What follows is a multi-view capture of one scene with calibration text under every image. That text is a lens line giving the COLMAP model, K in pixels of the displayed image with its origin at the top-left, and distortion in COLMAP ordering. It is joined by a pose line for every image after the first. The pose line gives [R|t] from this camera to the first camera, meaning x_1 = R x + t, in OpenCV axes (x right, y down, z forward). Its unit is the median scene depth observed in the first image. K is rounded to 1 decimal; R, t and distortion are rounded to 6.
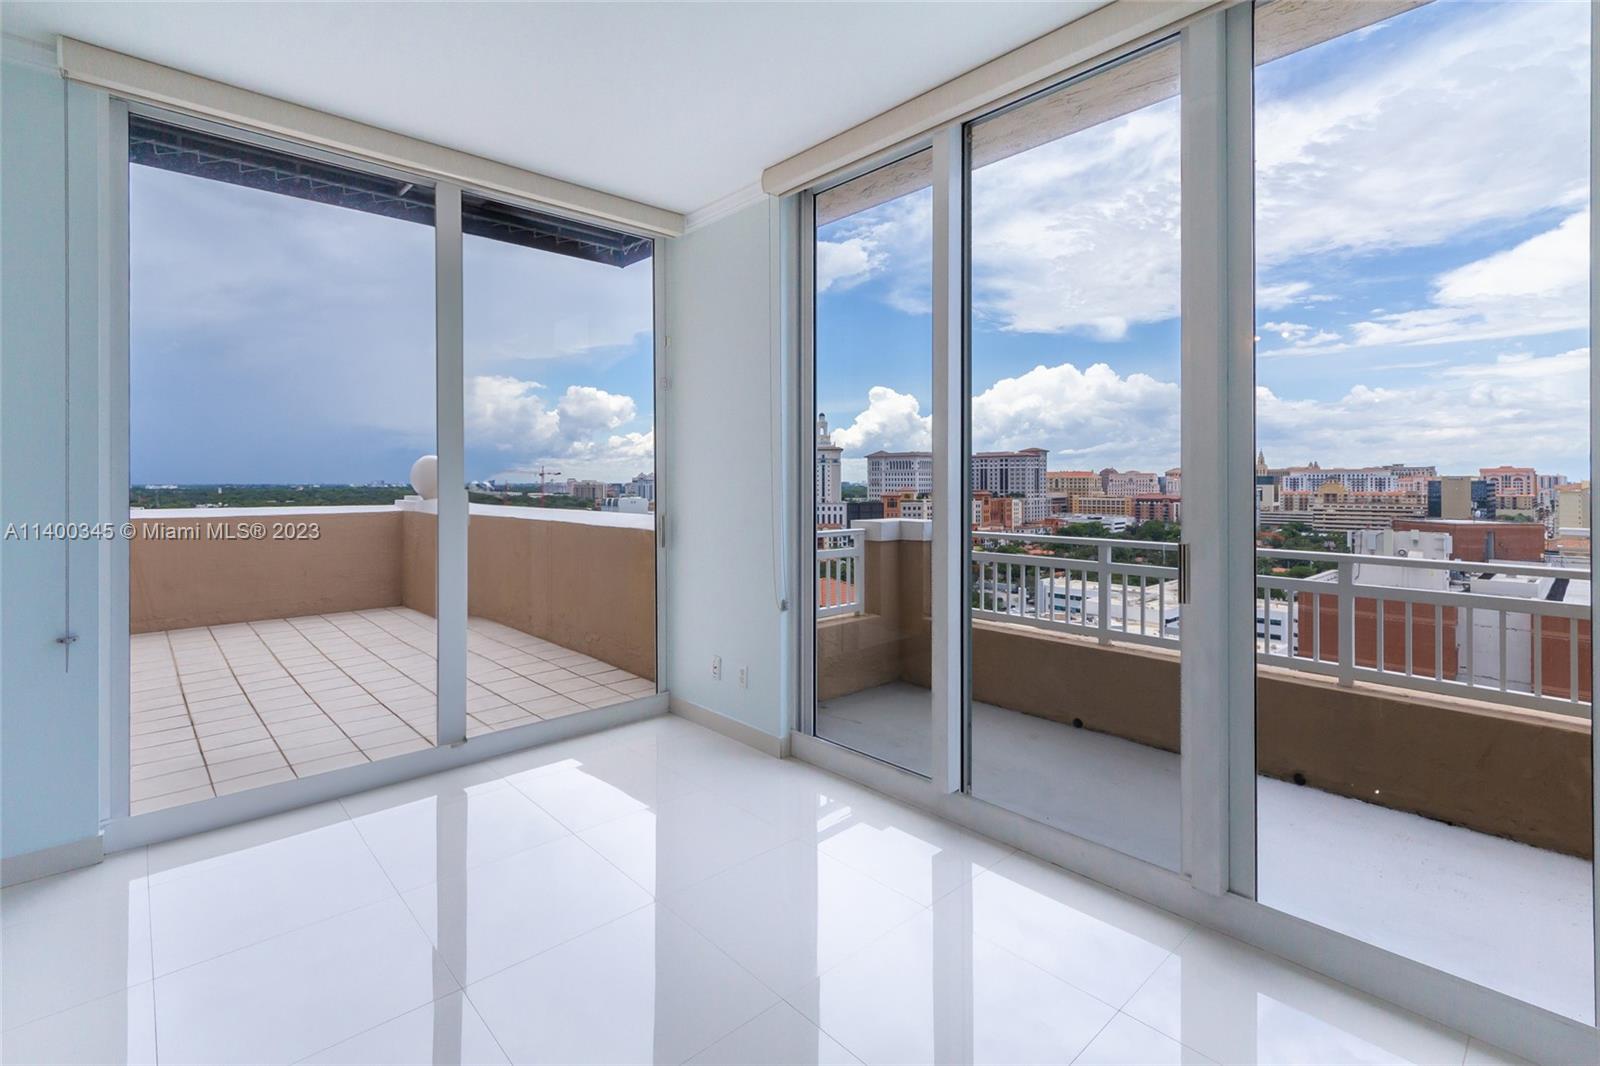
lens RADIAL K [[735.8, 0, 779.8], [0, 735.8, 487.7], [0, 0, 1]] dist [0.009557, -0.005361]
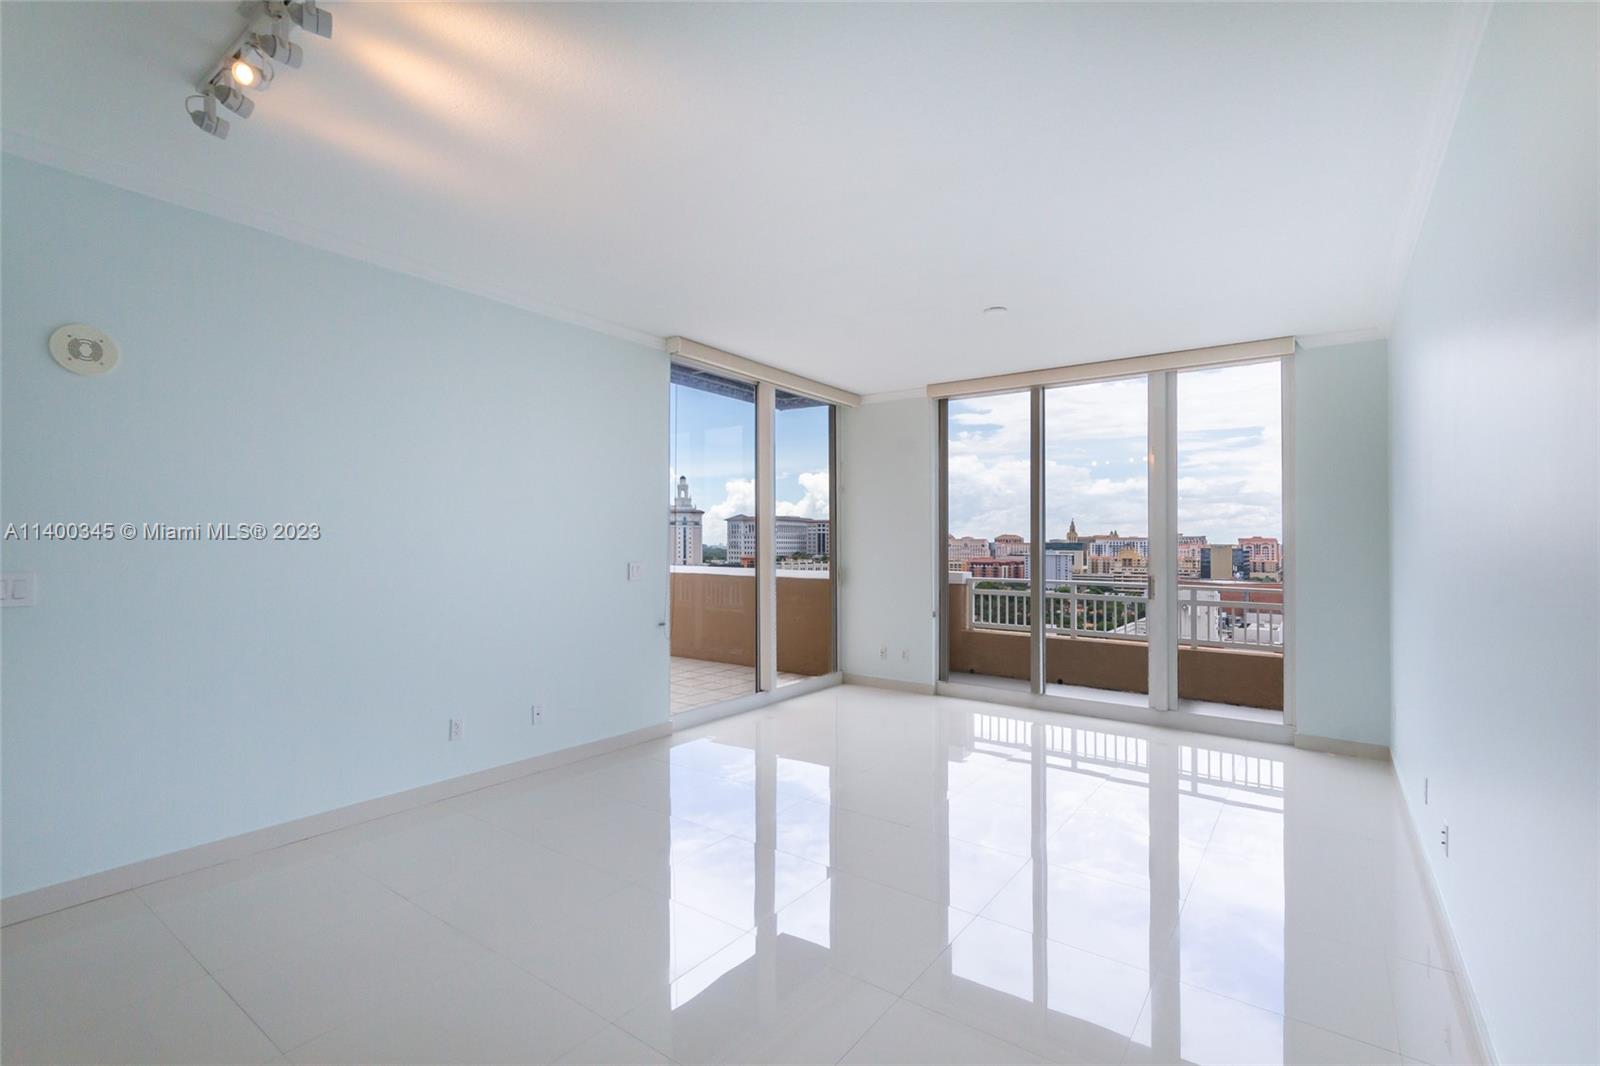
lens RADIAL K [[735.8, 0, 795.0], [0, 735.8, 538.8], [0, 0, 1]] dist [0.009557, -0.005361]
pose [[0.976433, 0.011302, 0.215523, -0.011141], [-0.007991, 0.999836, -0.016228, 0.000039], [-0.215671, 0.014123, 0.976364, -0.011249]]
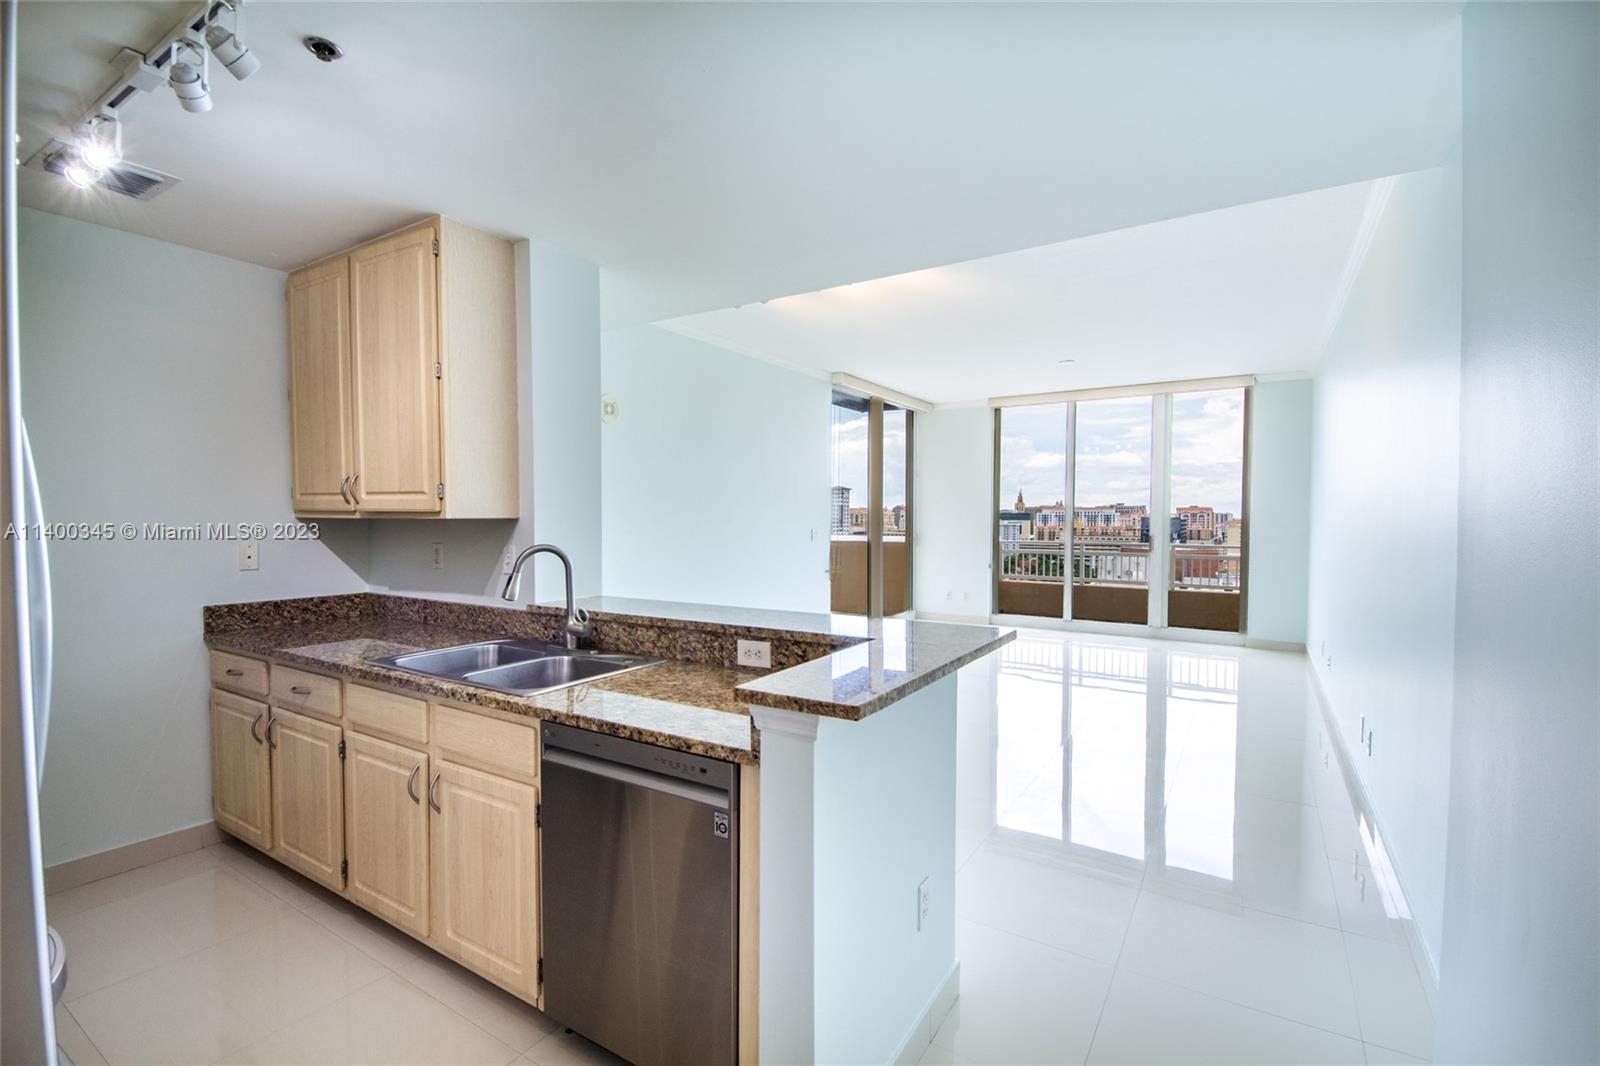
lens RADIAL K [[735.8, 0, 807.5], [0, 735.8, 540.1], [0, 0, 1]] dist [0.009557, -0.005361]
pose [[0.956373, -0.006062, 0.292084, -0.106494], [-0.000989, 0.999712, 0.023987, -0.000114], [-0.292145, -0.023229, 0.956092, -0.087511]]
